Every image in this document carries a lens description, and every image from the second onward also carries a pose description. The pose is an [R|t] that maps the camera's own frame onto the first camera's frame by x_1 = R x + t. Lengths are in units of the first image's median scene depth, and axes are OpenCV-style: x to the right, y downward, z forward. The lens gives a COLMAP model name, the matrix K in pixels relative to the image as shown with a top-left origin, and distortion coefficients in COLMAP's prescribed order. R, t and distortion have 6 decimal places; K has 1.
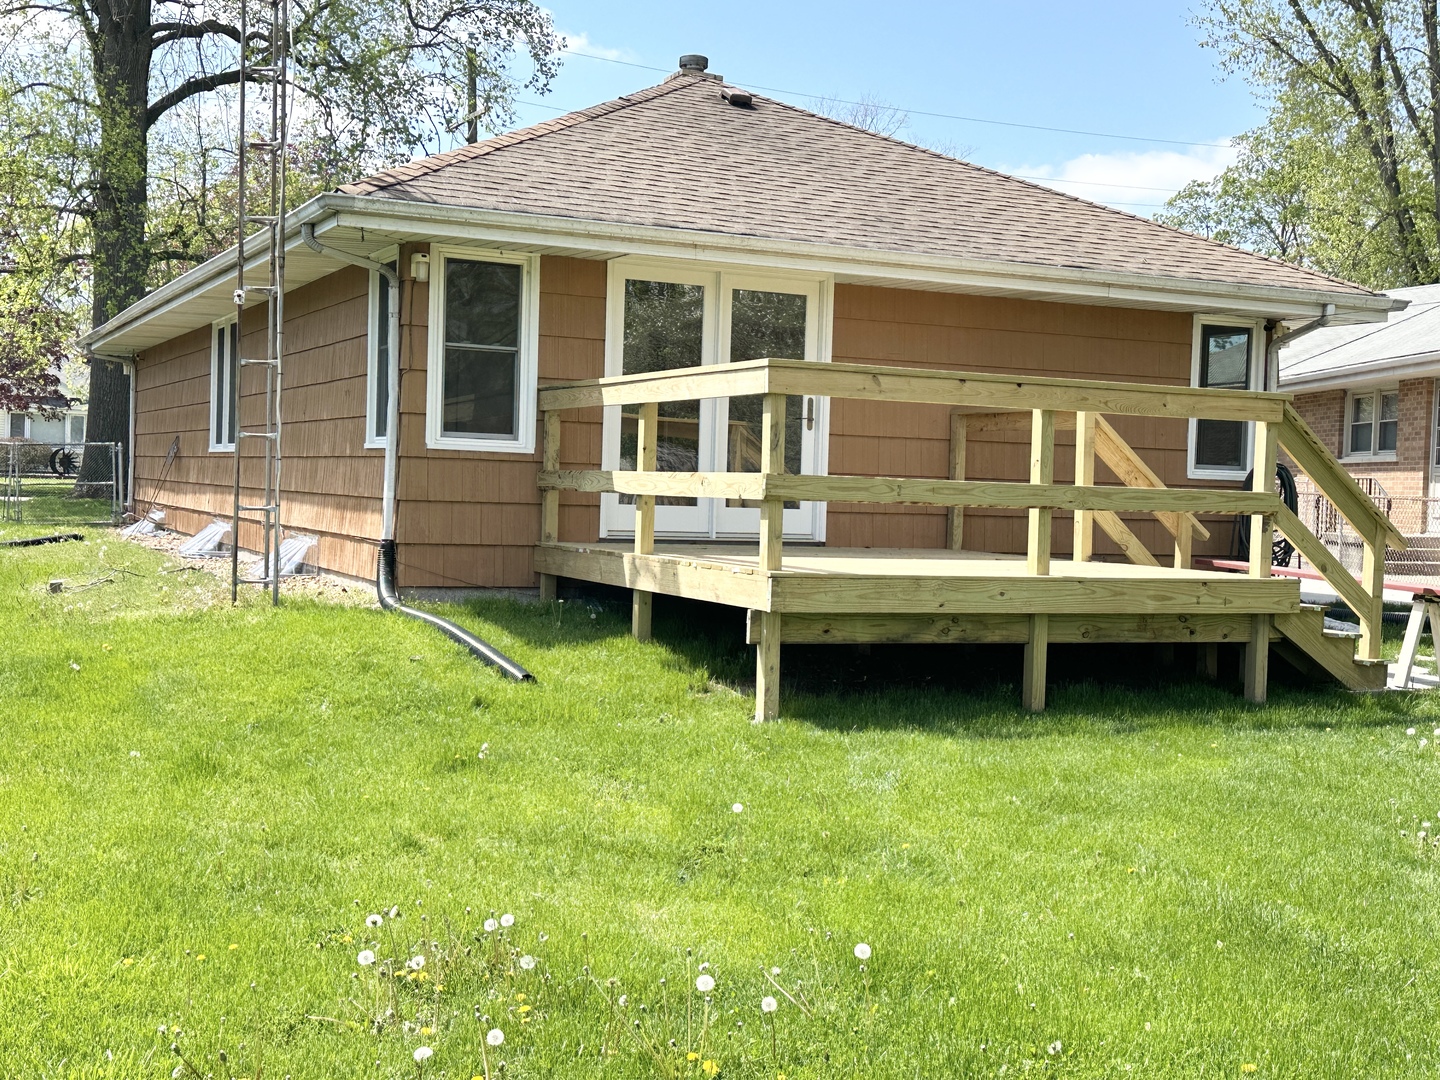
lens RADIAL K [[1678.7, 0, 720.0], [0, 1678.7, 540.0], [0, 0, 1]] dist [0.085004, -0.020220]
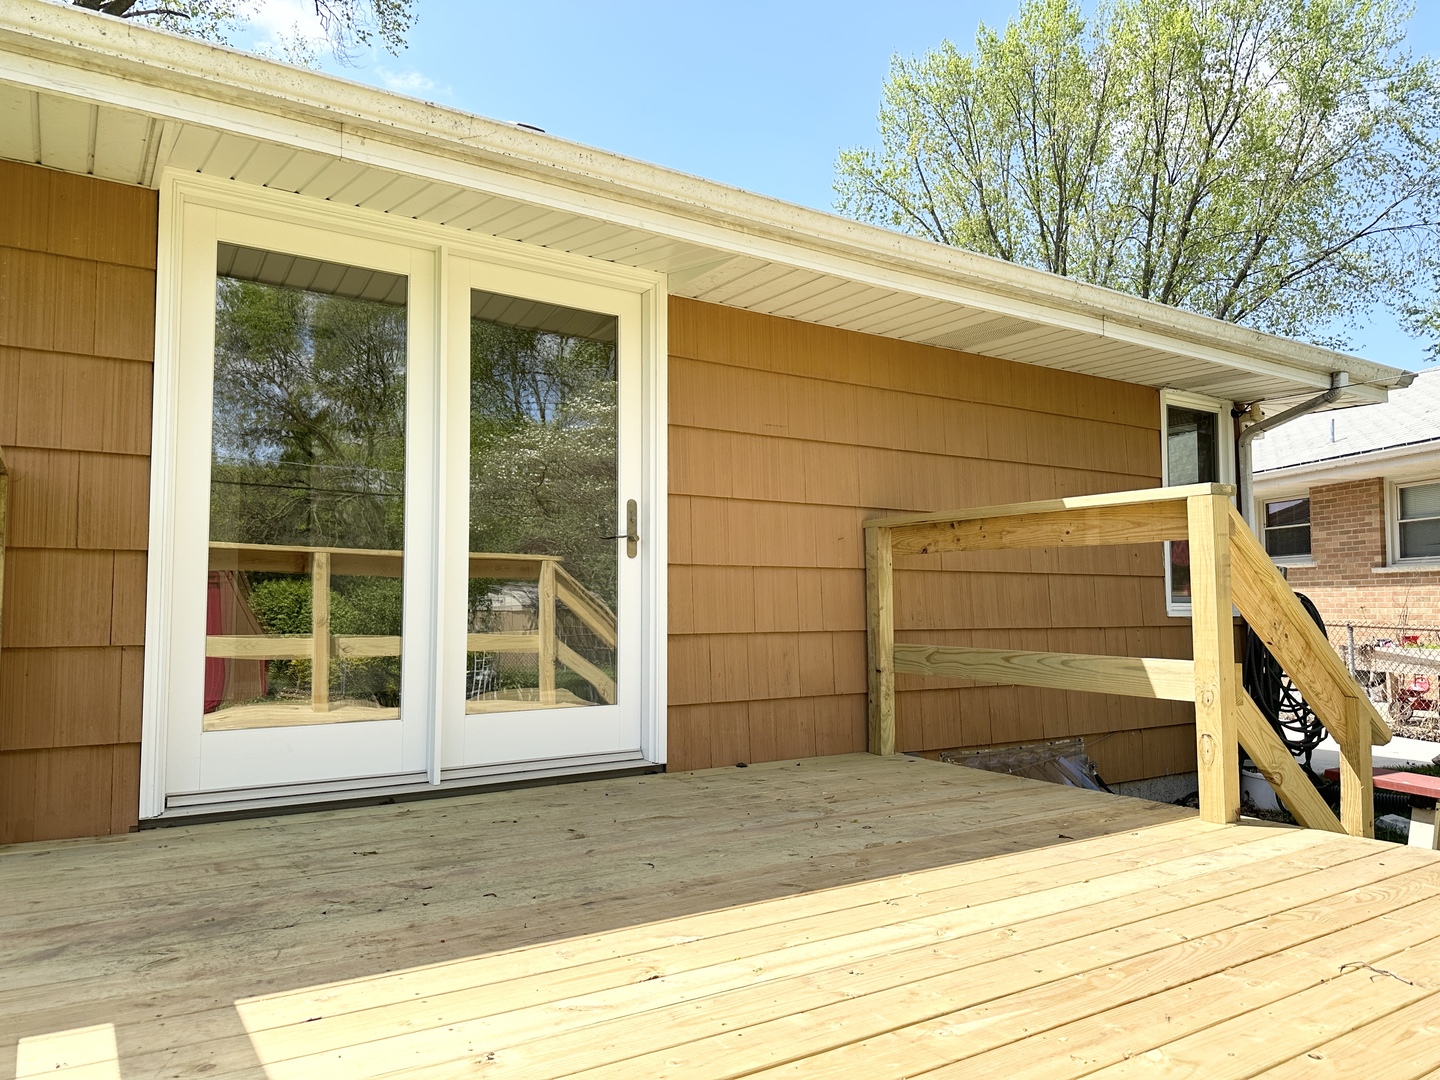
lens RADIAL K [[1003.1, 0, 728.4], [0, 1003.1, 522.2], [0, 0, 1]] dist [0.100267, -0.130044]
pose [[0.991155, -0.022571, 0.130775, 0.045369], [0.036989, 0.993365, -0.108896, -0.043379], [-0.127449, 0.112770, 0.985413, 0.725041]]
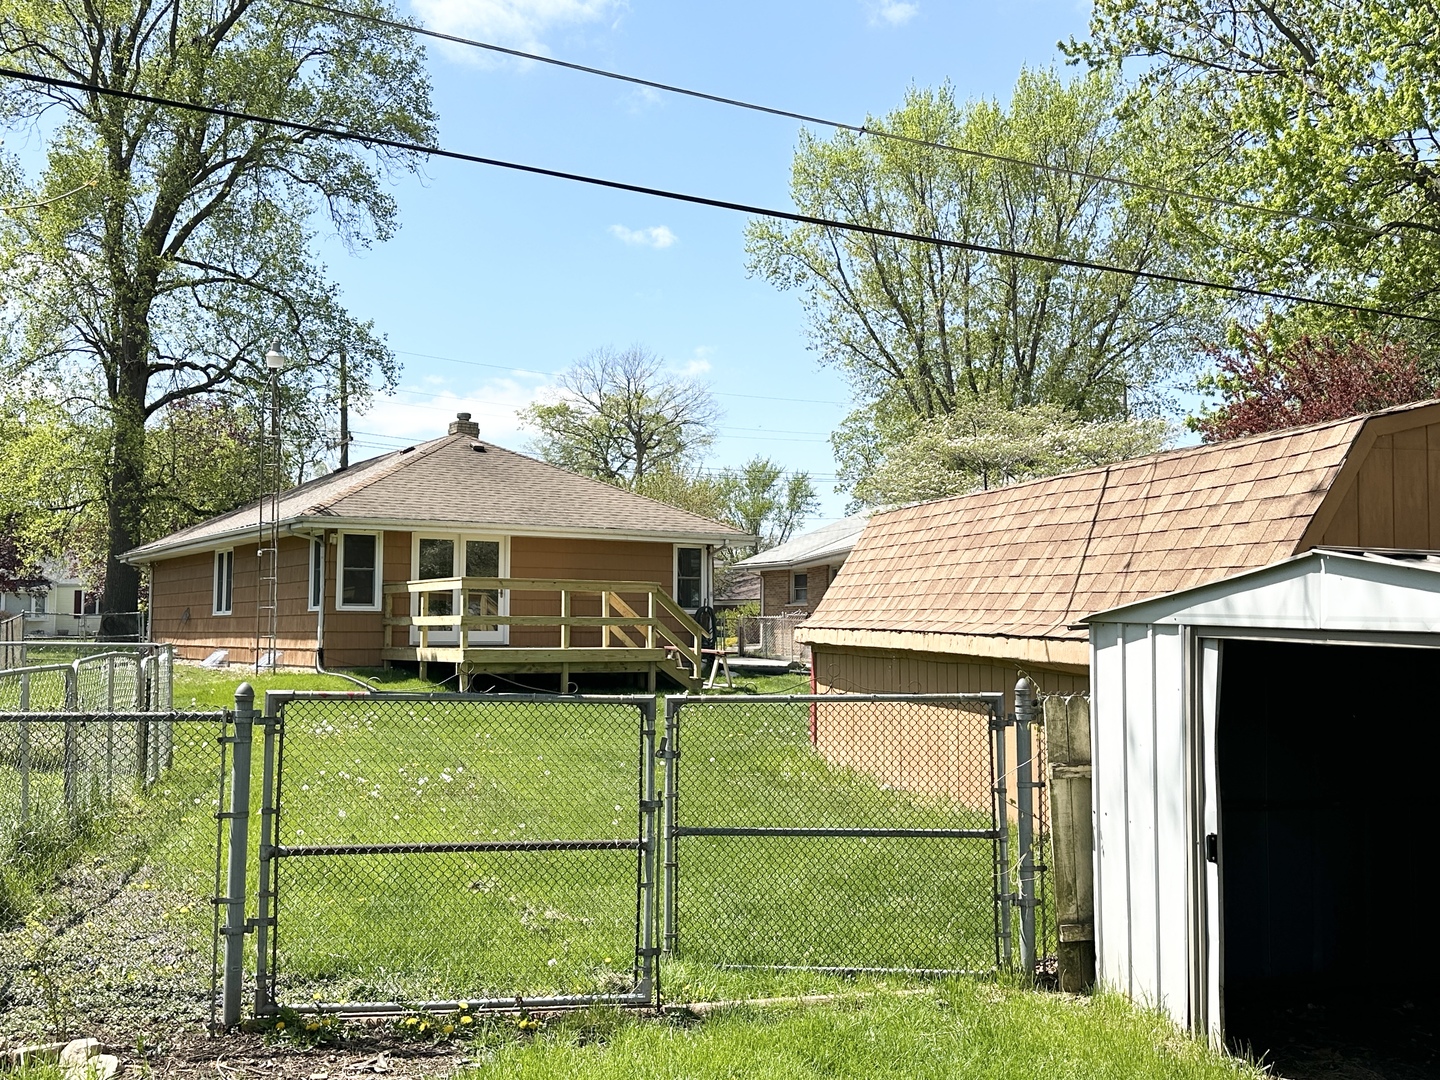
lens RADIAL K [[1402.5, 0, 728.8], [0, 1402.5, 535.5], [0, 0, 1]] dist [0.170315, -0.400283]
pose [[0.991999, -0.020448, 0.124576, 0.136463], [0.032853, 0.994609, -0.098351, 0.057938], [-0.121893, 0.101657, 0.987324, -1.102886]]
